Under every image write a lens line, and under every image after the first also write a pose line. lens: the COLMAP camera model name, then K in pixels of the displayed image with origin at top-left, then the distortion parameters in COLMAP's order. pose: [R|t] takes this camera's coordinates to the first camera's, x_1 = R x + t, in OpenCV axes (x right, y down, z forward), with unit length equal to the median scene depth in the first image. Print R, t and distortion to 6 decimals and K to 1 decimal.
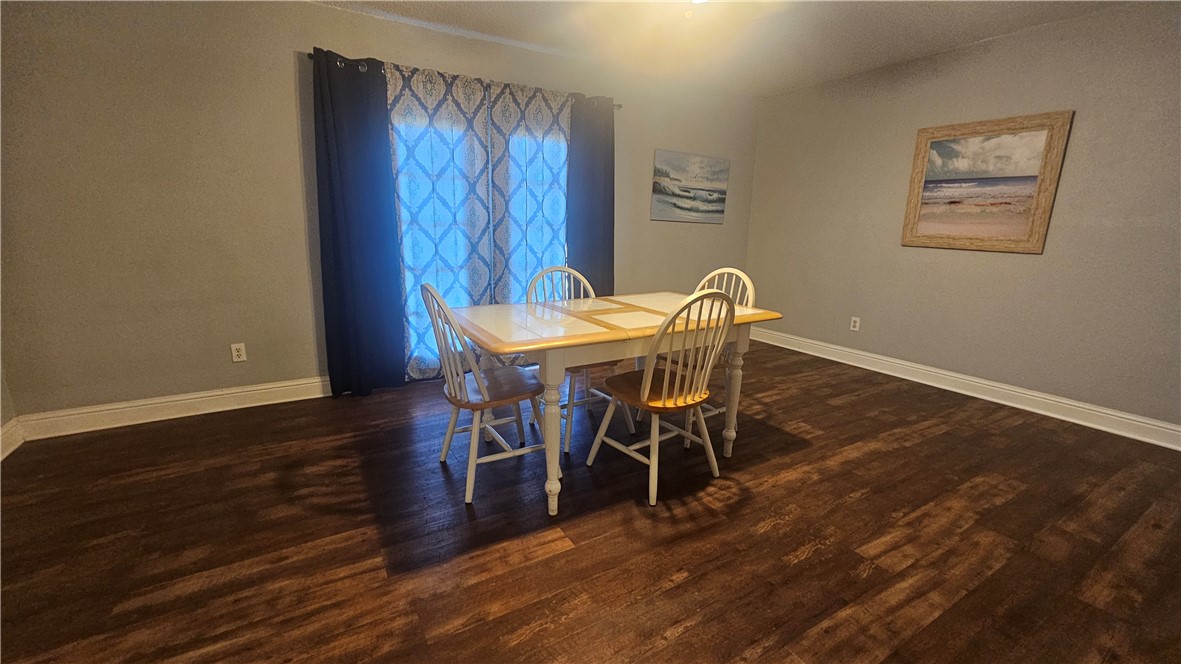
lens RADIAL K [[486.1, 0, 585.0], [0, 486.1, 329.1], [0, 0, 1]] dist [-0.000558, -0.000281]
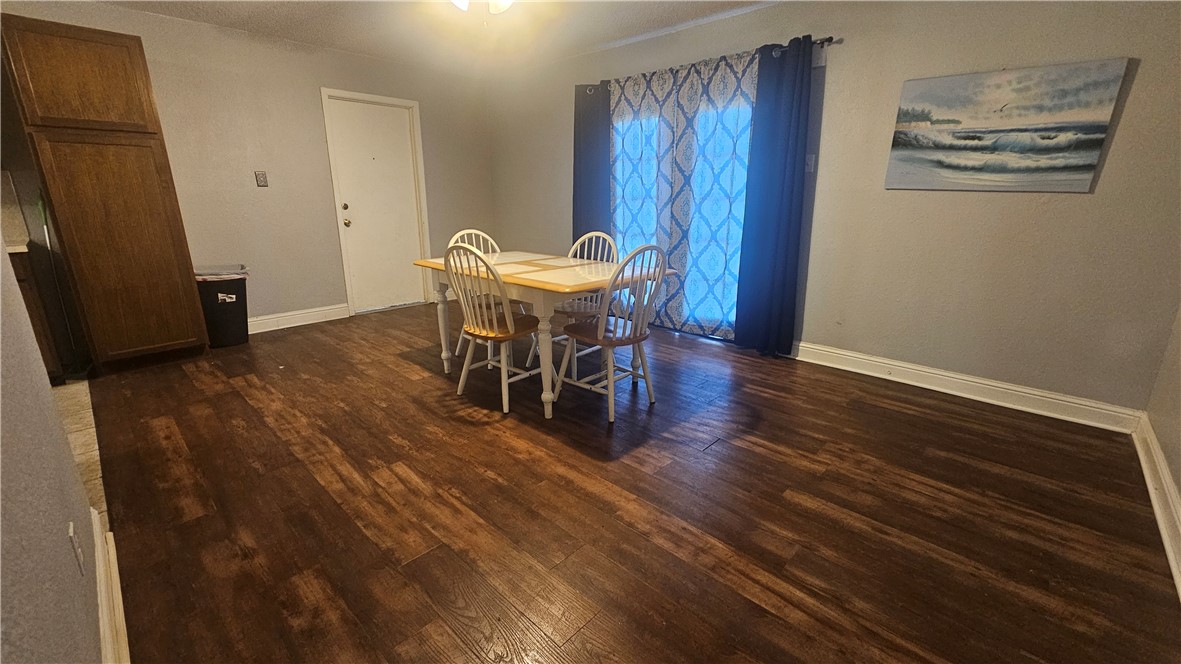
lens RADIAL K [[480.1, 0, 586.5], [0, 480.1, 334.6], [0, 0, 1]] dist [0.000474, -0.000278]
pose [[0.269577, 0.250587, -0.929804, 0.967200], [-0.204101, 0.958481, 0.199141, -0.104303], [0.941101, 0.136090, 0.309529, 0.574266]]
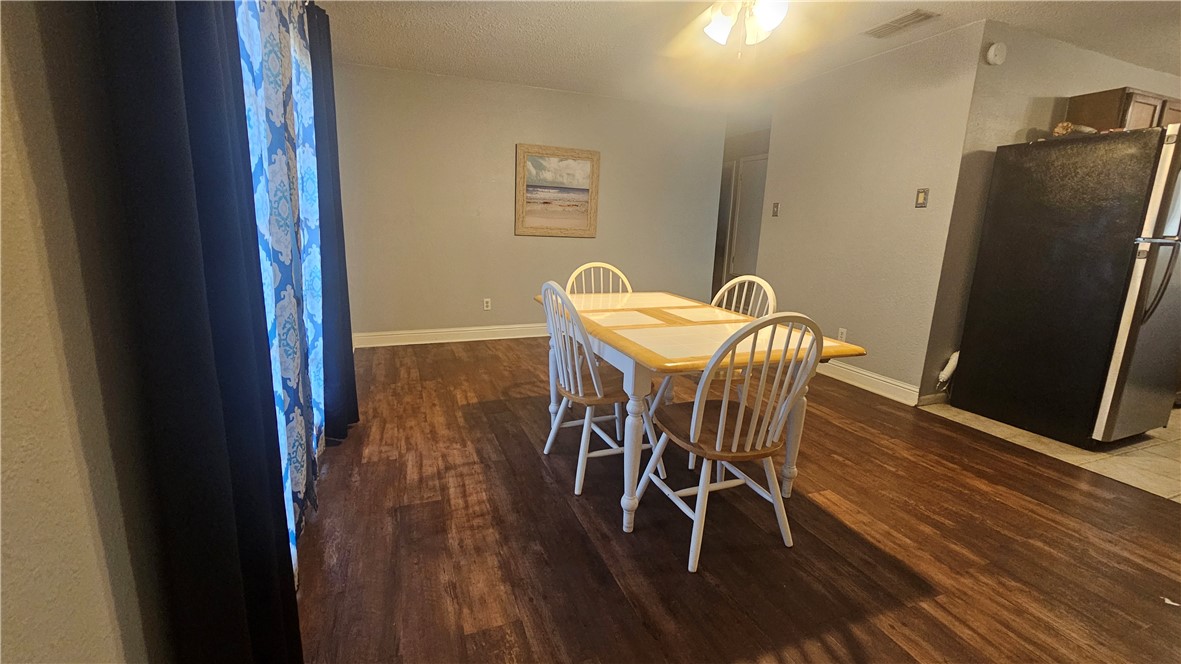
lens RADIAL K [[486.1, 0, 585.0], [0, 486.1, 329.1], [0, 0, 1]] dist [-0.000558, -0.000281]
pose [[0.169227, -0.220617, 0.960568, -0.690153], [0.185525, 0.964332, 0.188797, -0.168783], [-0.967958, 0.146260, 0.204121, 0.722952]]
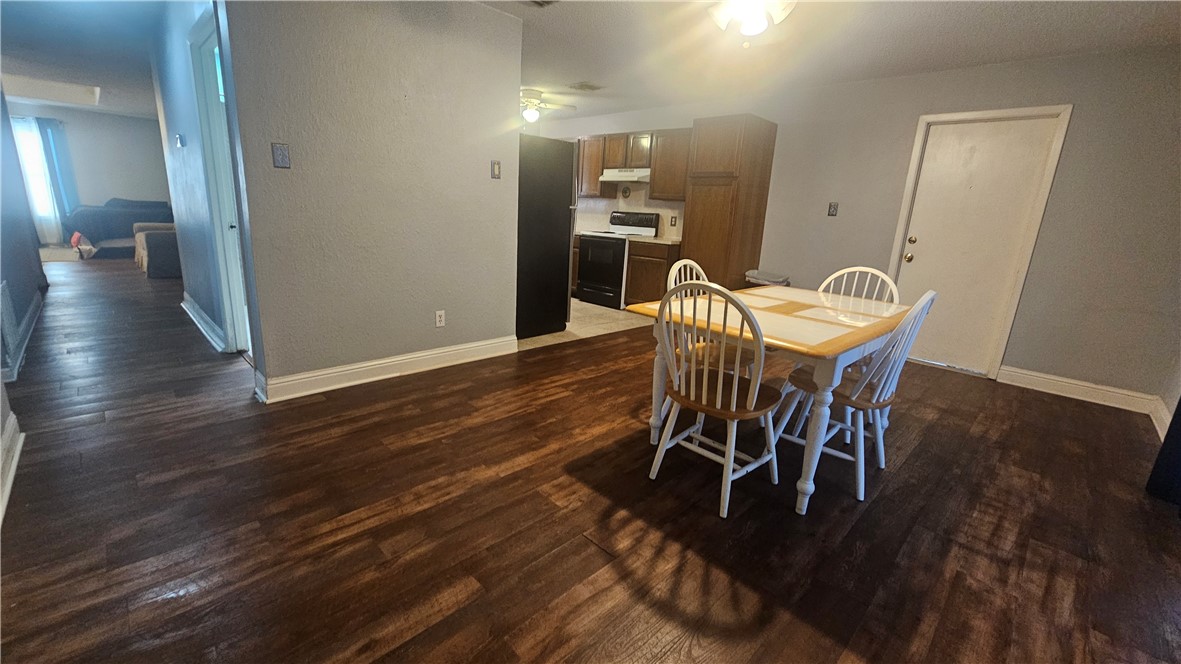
lens RADIAL K [[486.1, 0, 585.0], [0, 486.1, 329.1], [0, 0, 1]] dist [-0.000558, -0.000281]
pose [[-0.967625, -0.011785, -0.252118, 0.538225], [-0.123746, 0.892760, 0.433205, -0.287661], [0.219976, 0.450379, -0.865315, 1.356946]]
